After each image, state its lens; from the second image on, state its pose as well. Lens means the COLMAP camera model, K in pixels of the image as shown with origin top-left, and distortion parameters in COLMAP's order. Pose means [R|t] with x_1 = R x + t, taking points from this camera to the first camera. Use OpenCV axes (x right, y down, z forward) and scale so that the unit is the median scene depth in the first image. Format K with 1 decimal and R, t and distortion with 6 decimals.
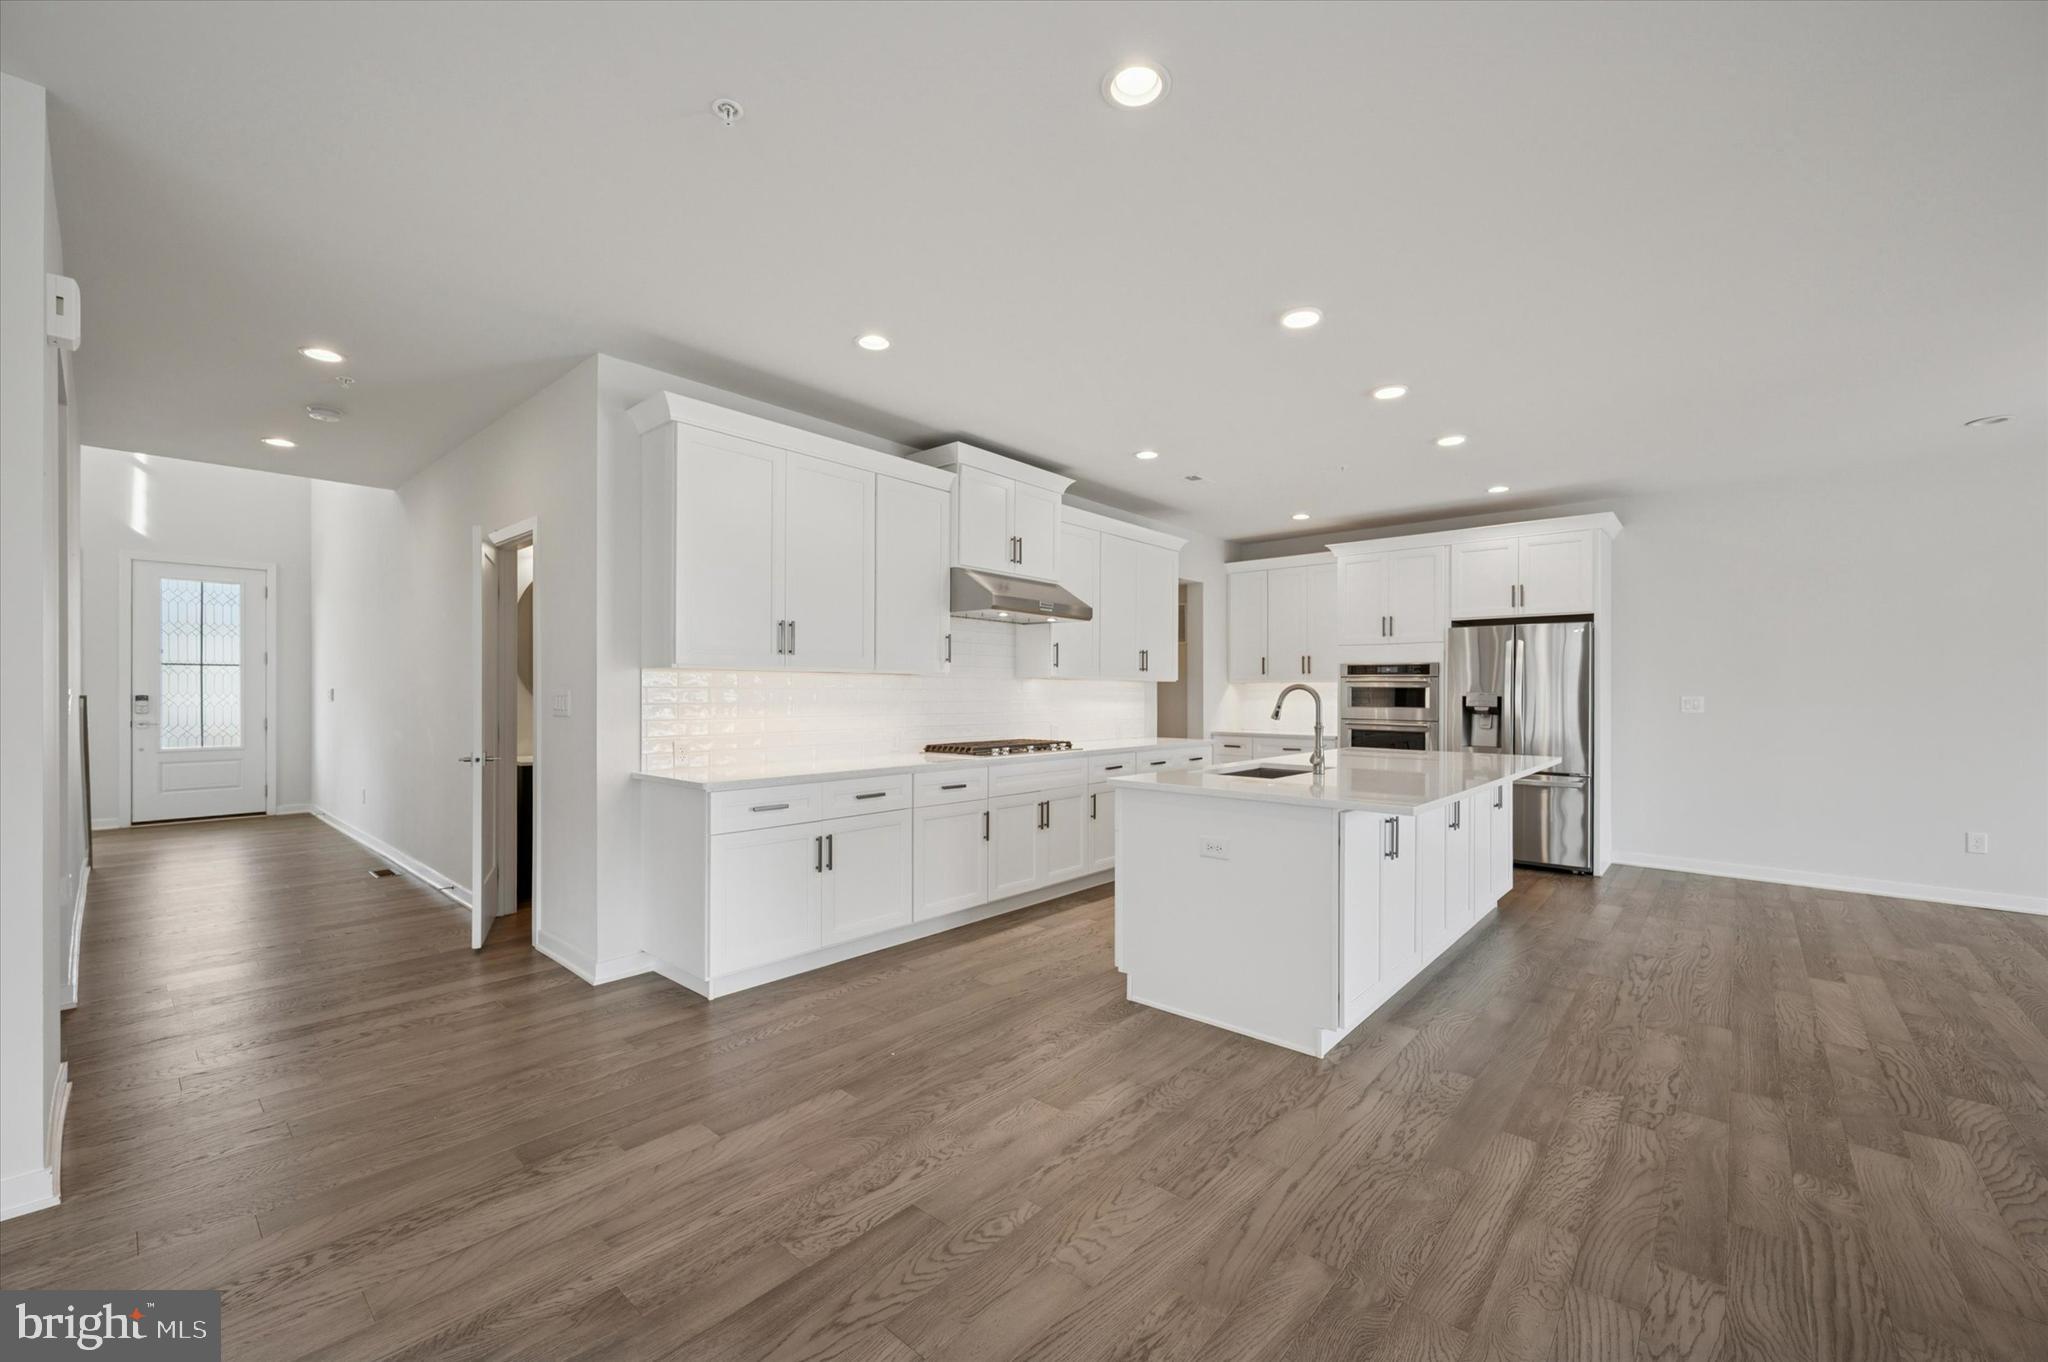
lens RADIAL K [[806.2, 0, 1030.9], [0, 806.2, 696.6], [0, 0, 1]] dist [-0.002888, 0.000279]
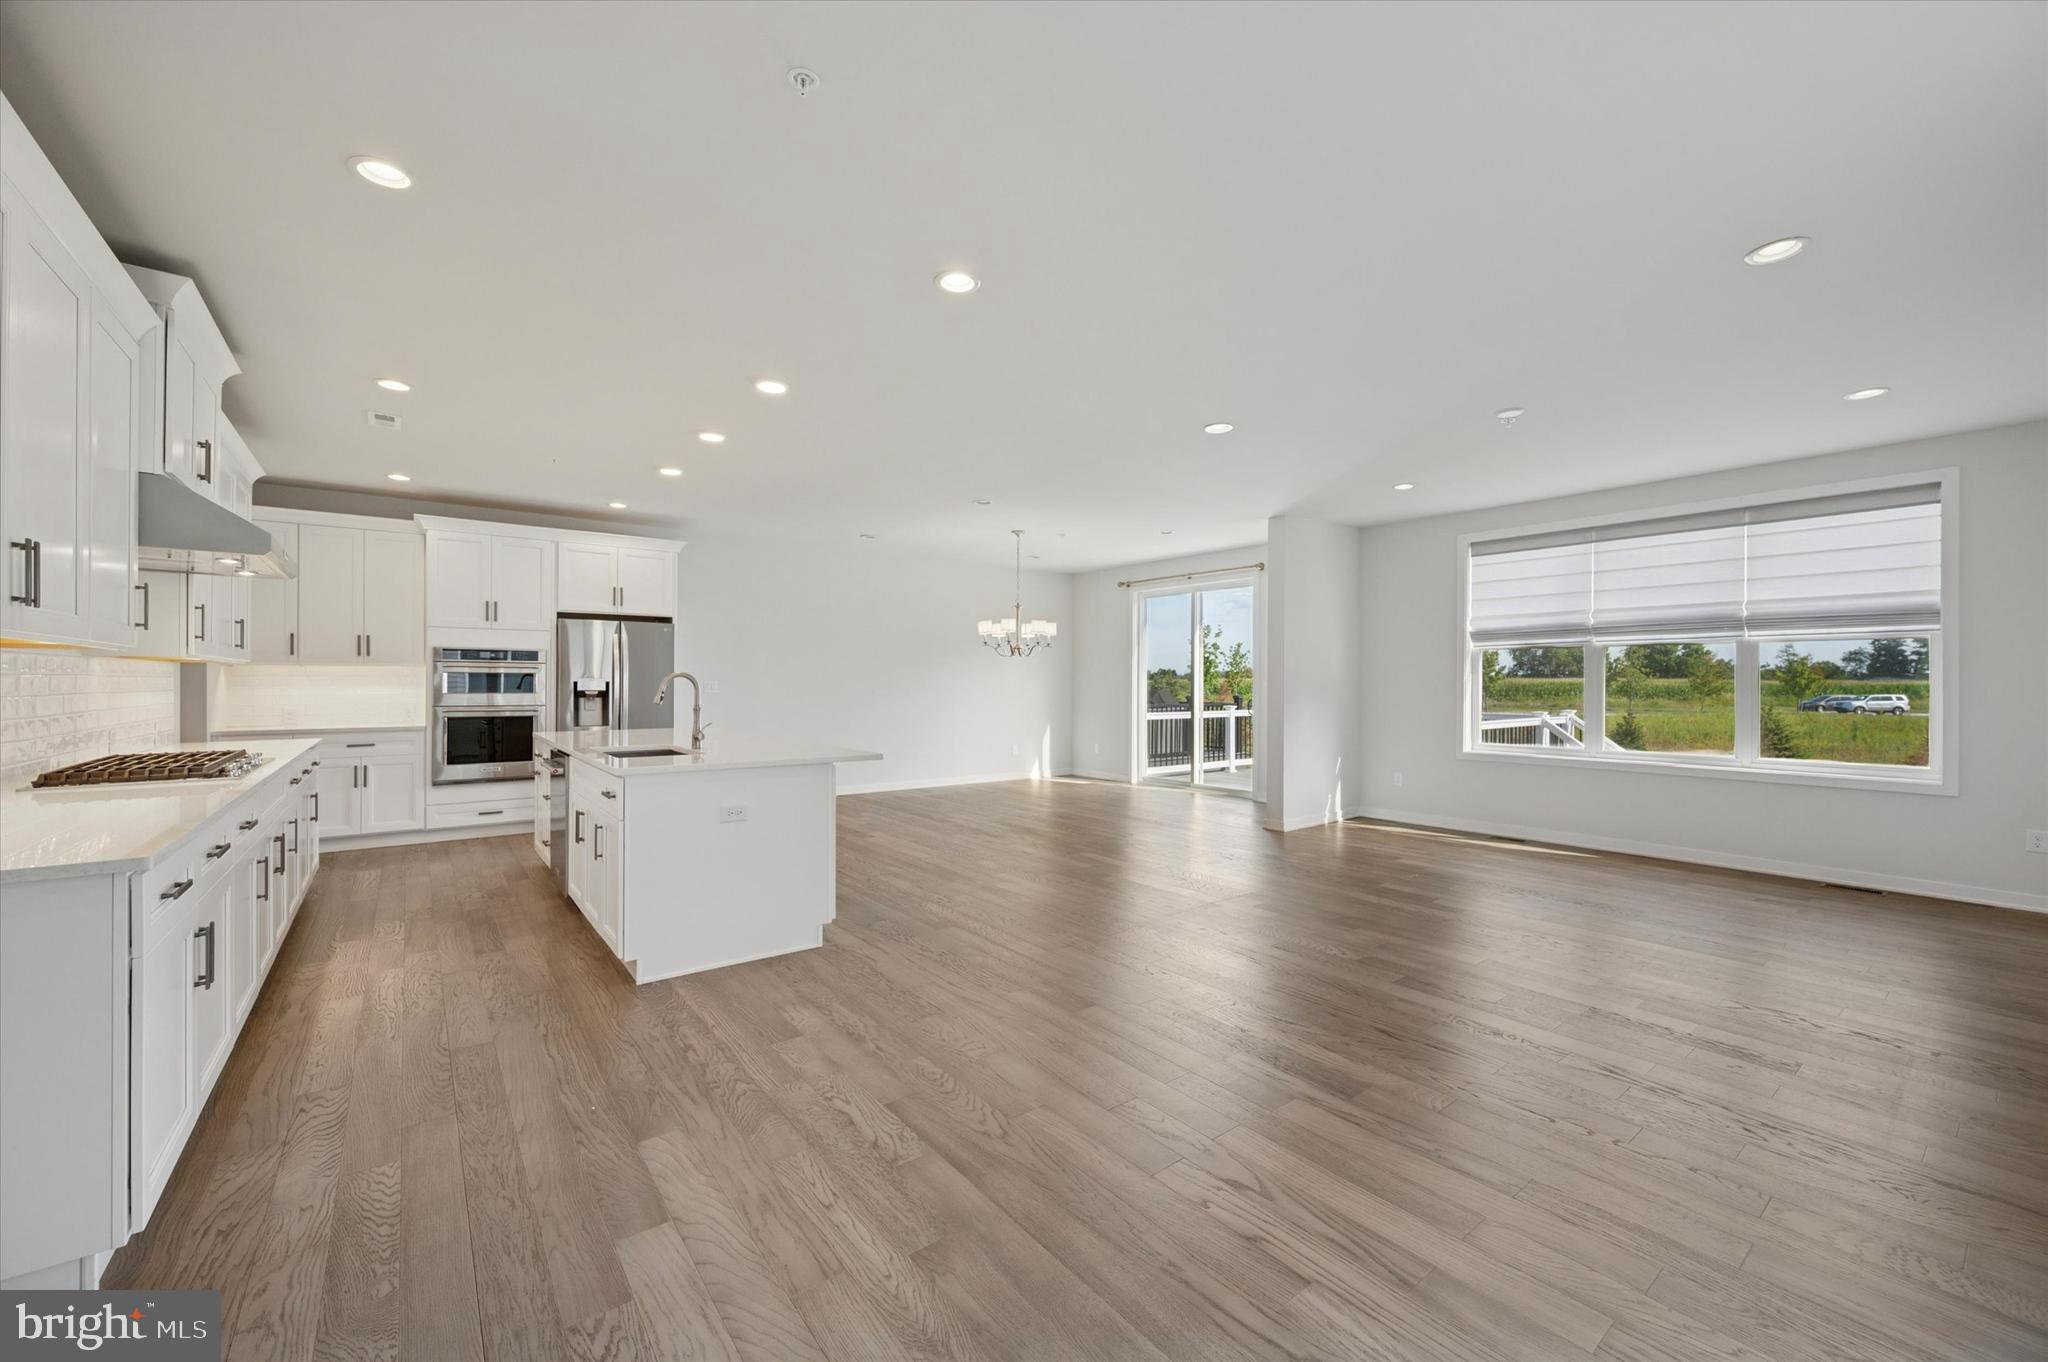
lens RADIAL K [[806.2, 0, 1015.9], [0, 806.2, 671.0], [0, 0, 1]] dist [-0.002888, 0.000279]
pose [[0.203894, 0.009204, 0.978950, -0.798743], [0.003598, 0.999942, -0.010150, -0.003230], [-0.978986, 0.005591, 0.203849, 0.344580]]
